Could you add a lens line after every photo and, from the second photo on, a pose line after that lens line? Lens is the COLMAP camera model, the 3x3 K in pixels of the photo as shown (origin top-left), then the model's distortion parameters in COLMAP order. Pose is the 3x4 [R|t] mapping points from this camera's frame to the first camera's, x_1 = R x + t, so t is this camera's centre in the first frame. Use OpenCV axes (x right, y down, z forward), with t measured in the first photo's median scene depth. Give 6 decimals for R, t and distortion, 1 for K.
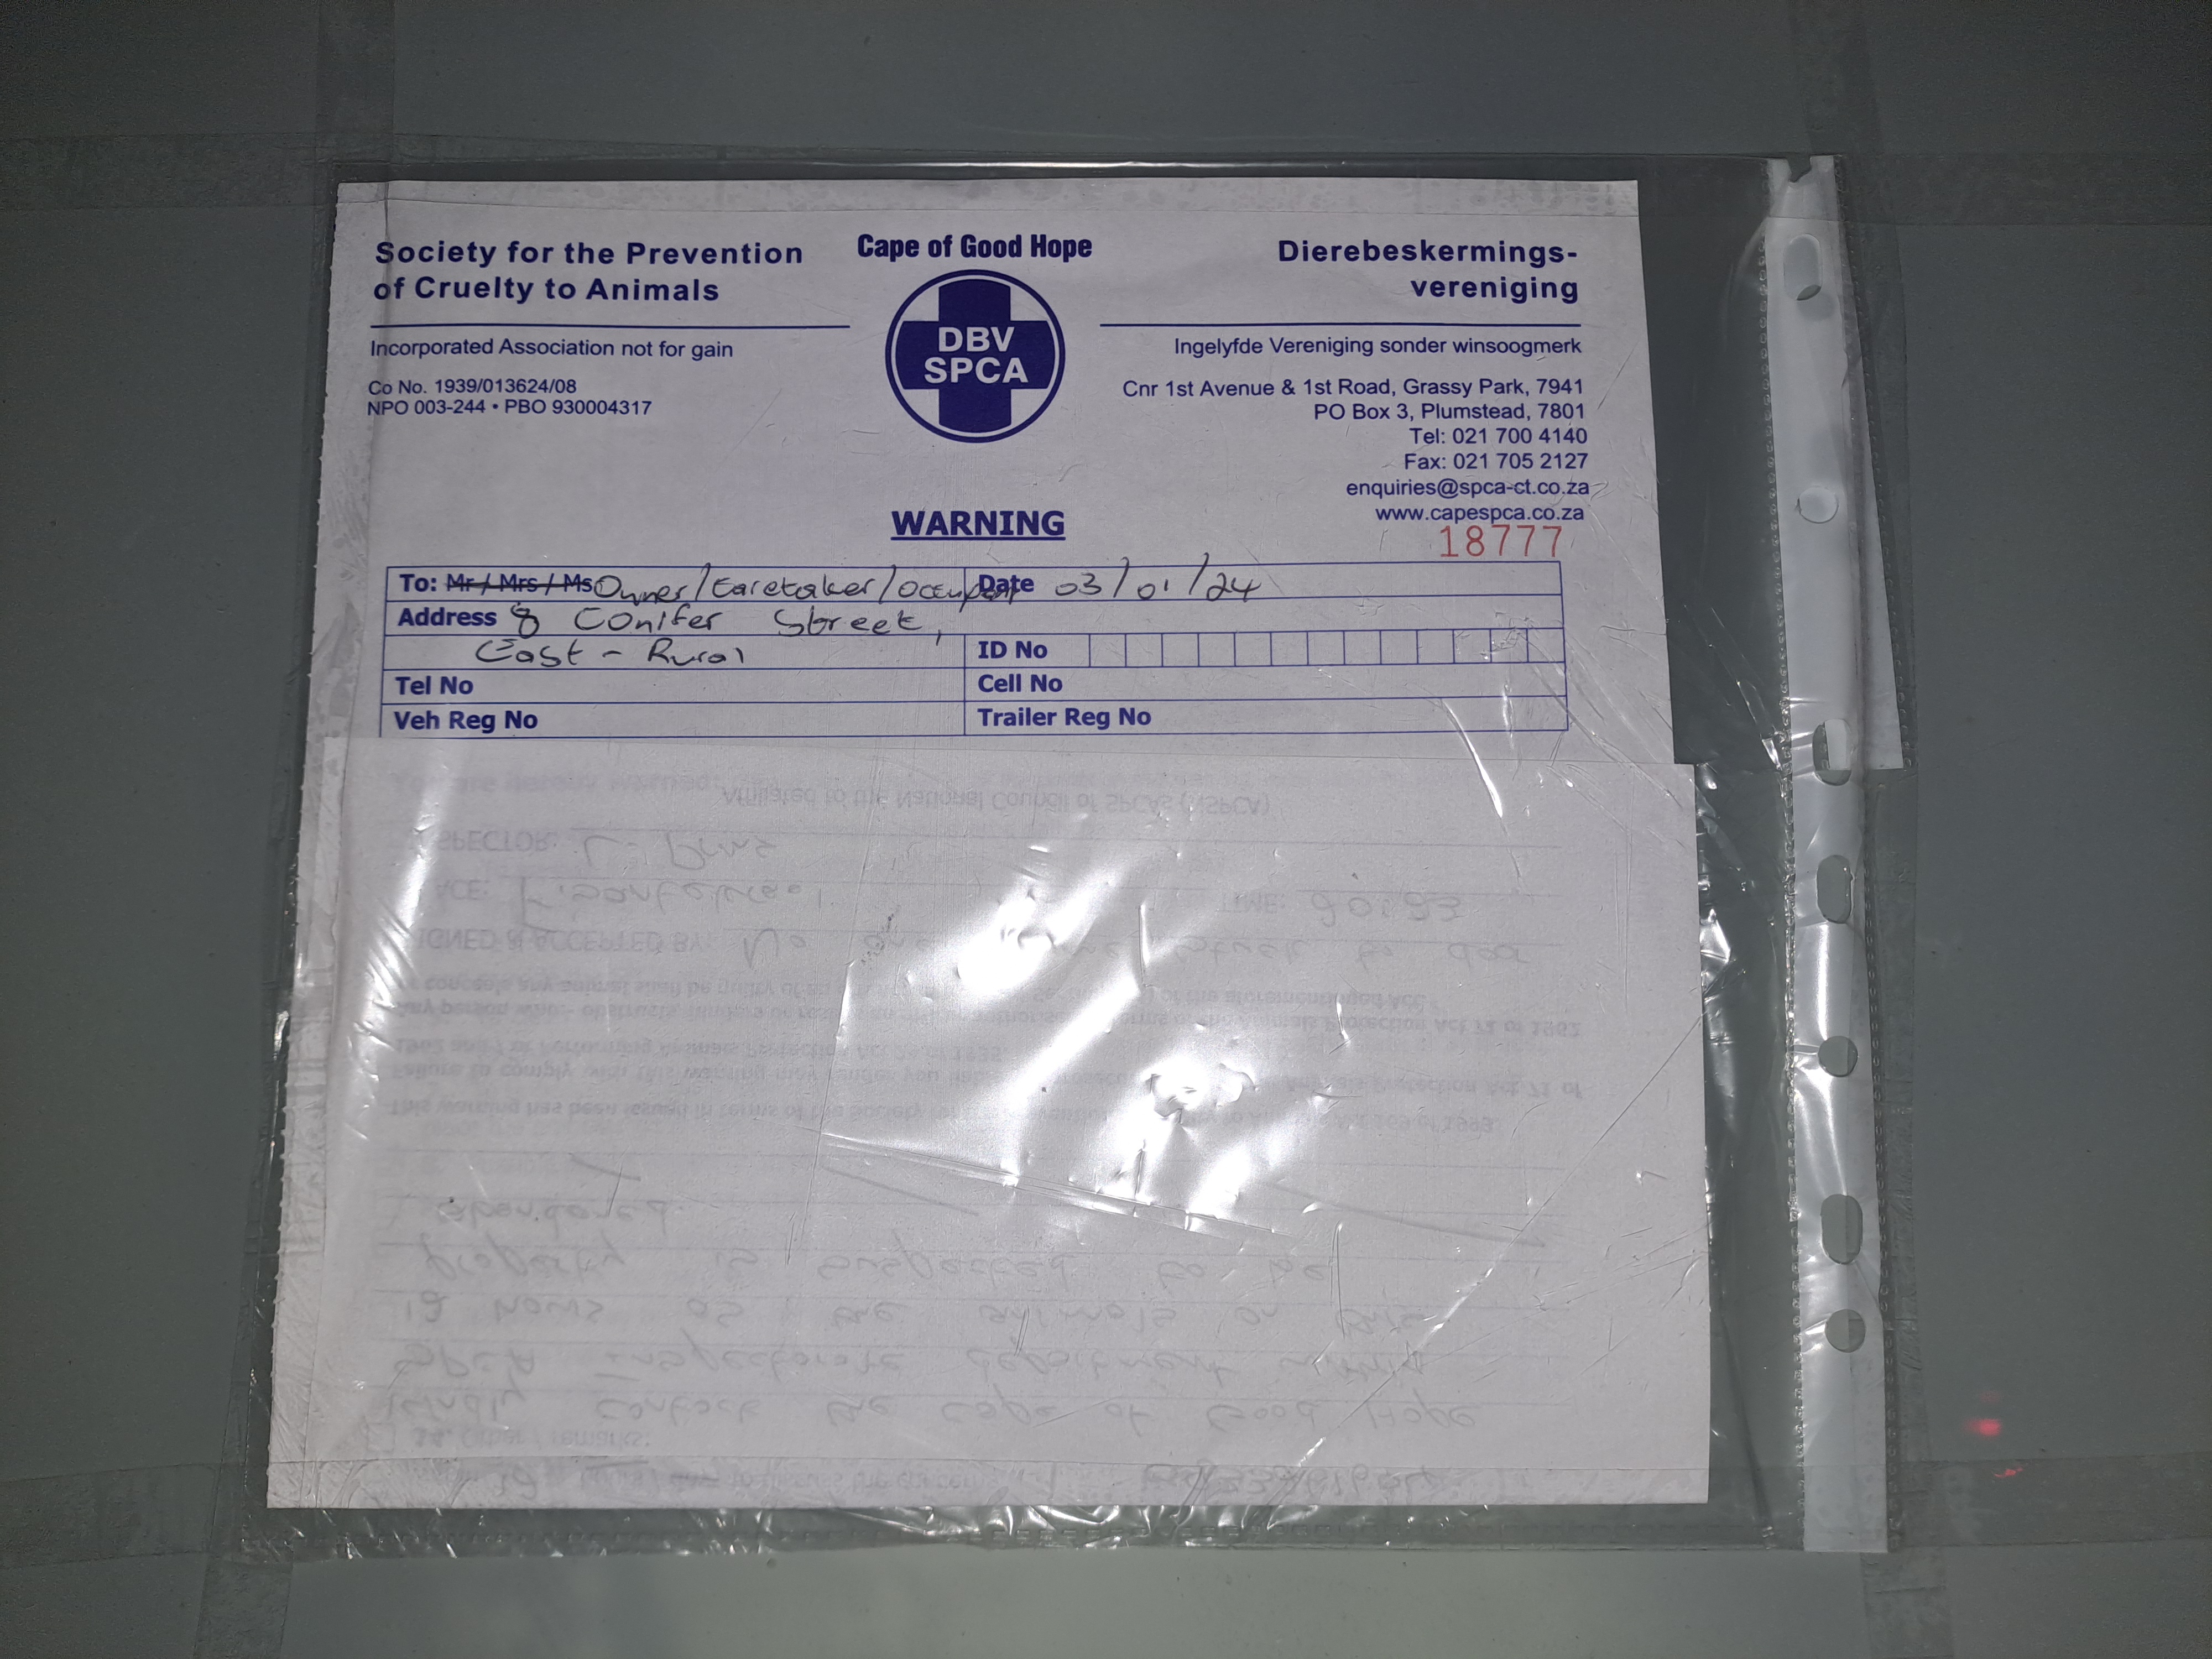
lens RADIAL K [[1639.0, 0, 1103.5], [0, 1639.0, 831.4], [0, 0, 1]] dist [0.066386, -0.062164]
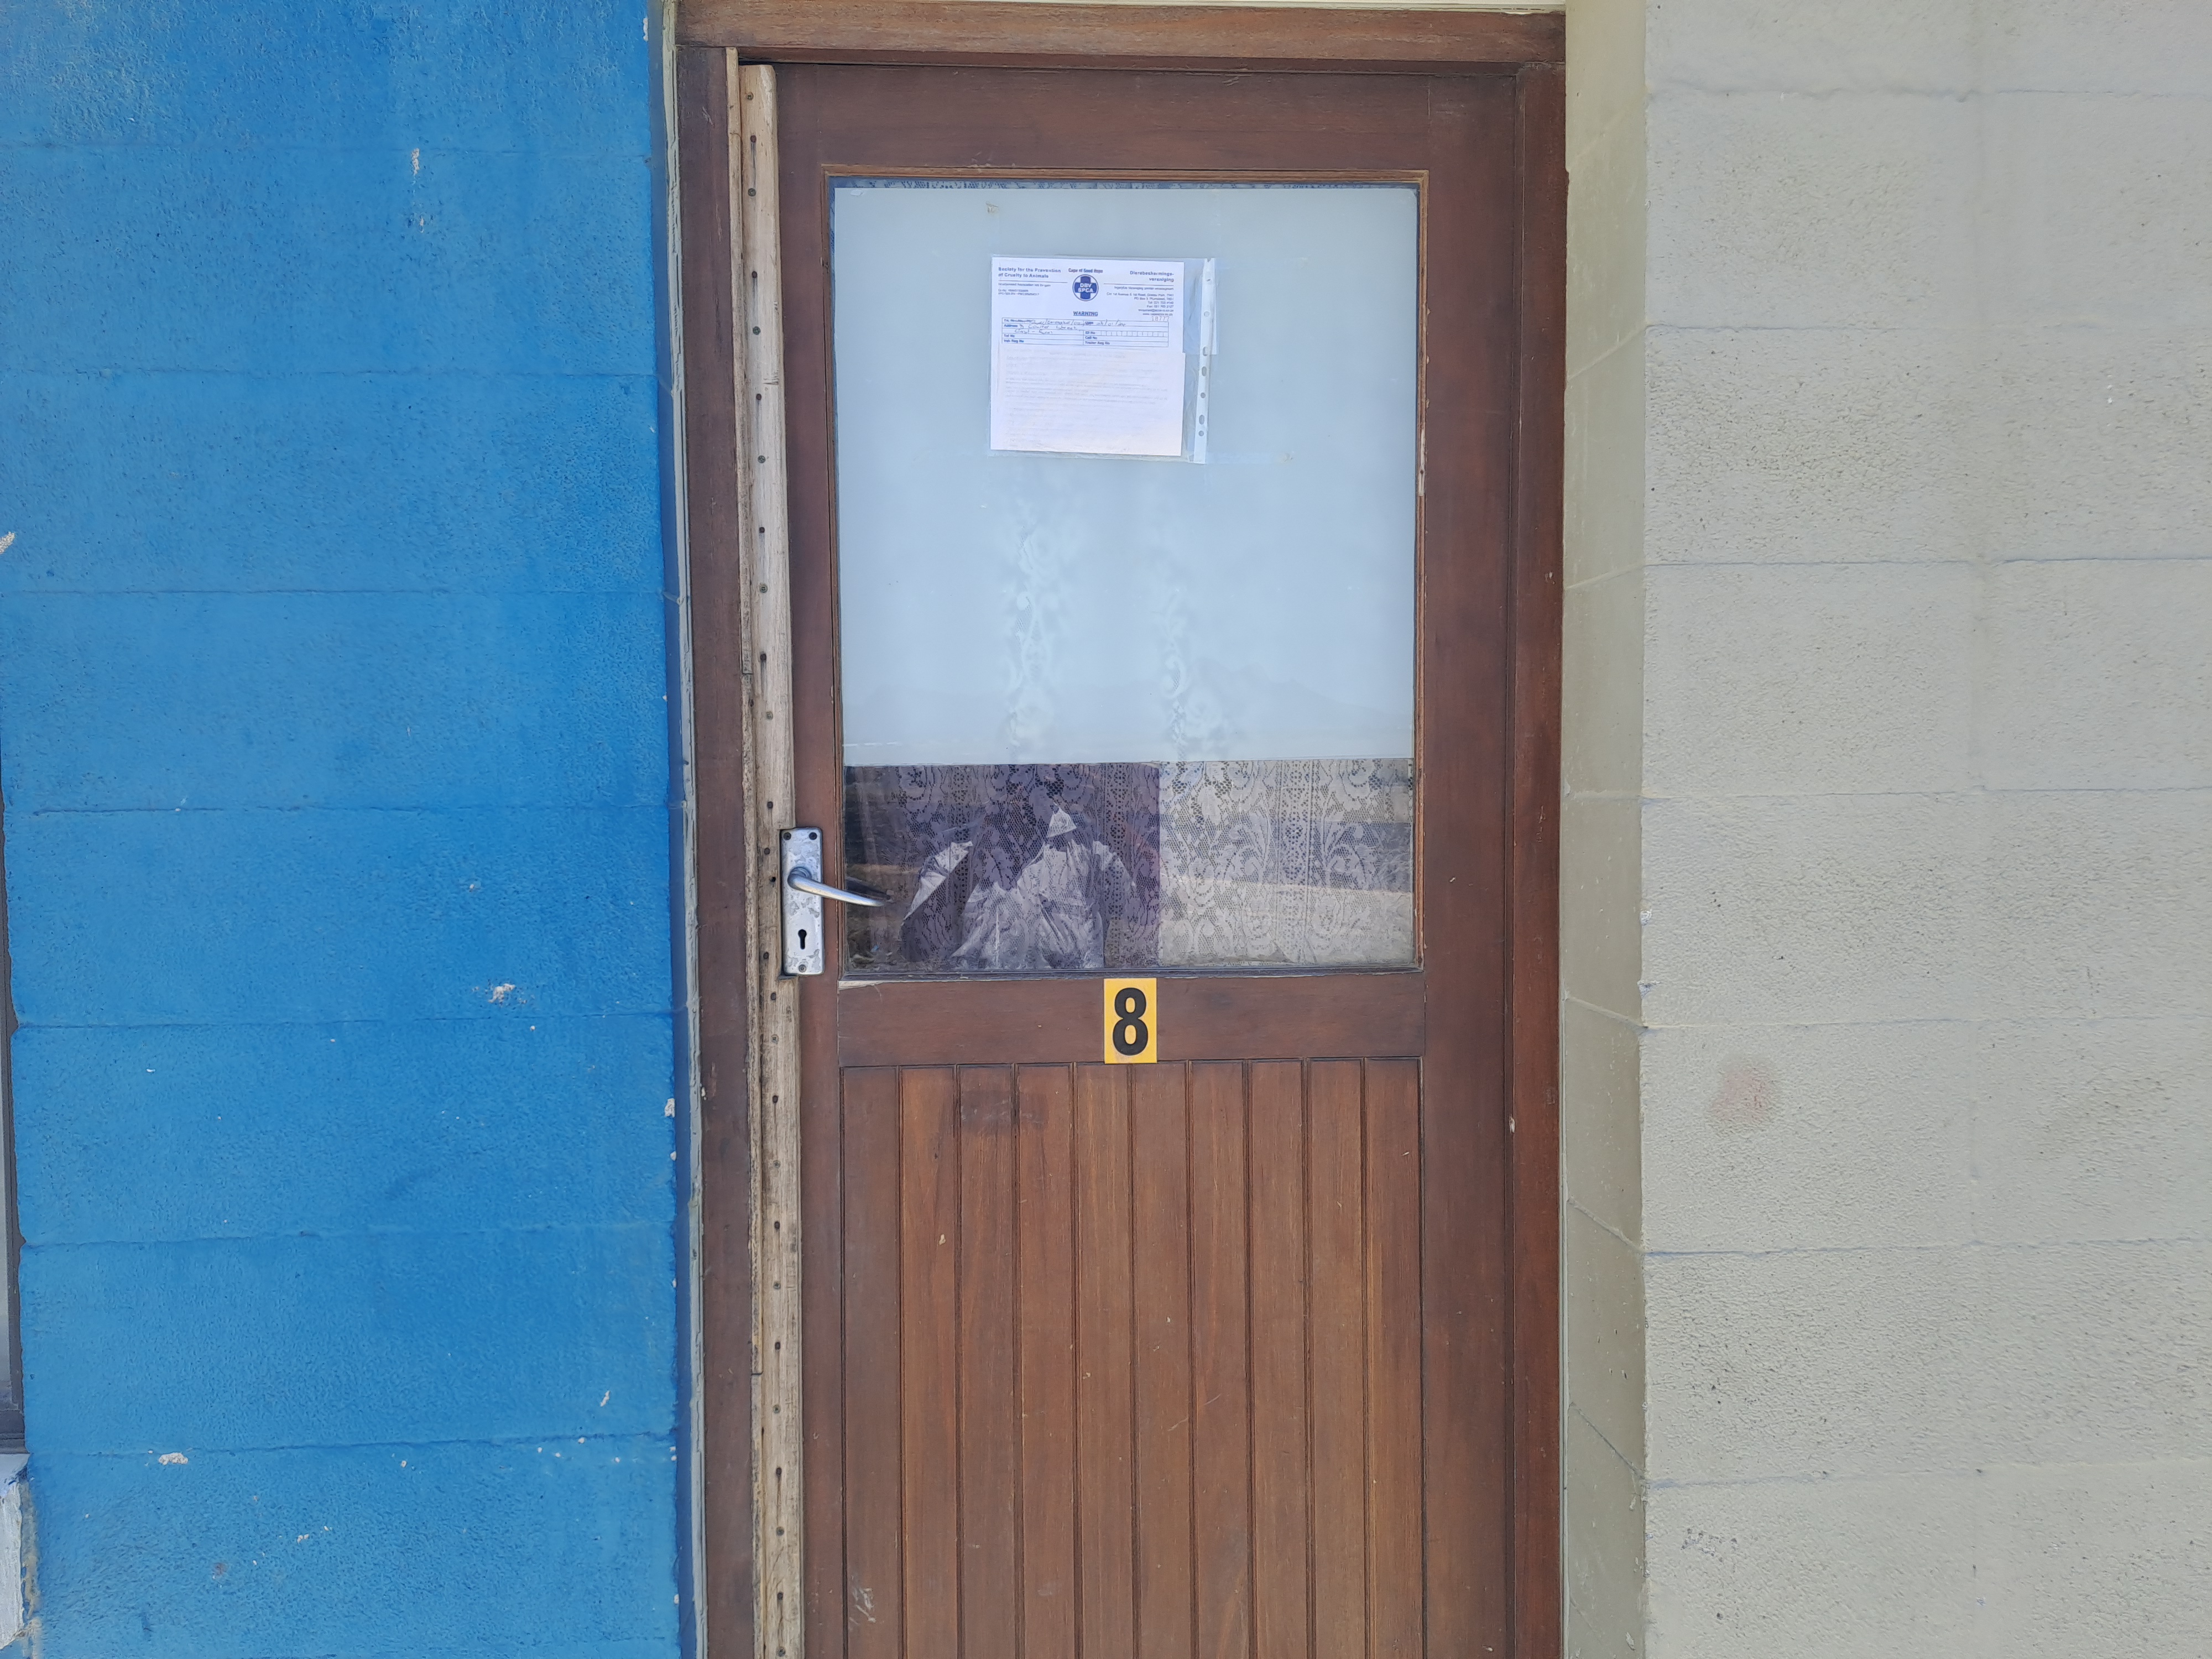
lens RADIAL K [[1639.0, 0, 1094.6], [0, 1639.0, 869.2], [0, 0, 1]] dist [0.066386, -0.062164]
pose [[0.998873, 0.016868, 0.044371, -0.306594], [-0.025939, 0.976795, 0.212599, 0.621991], [-0.039755, -0.213511, 0.976132, -6.293002]]
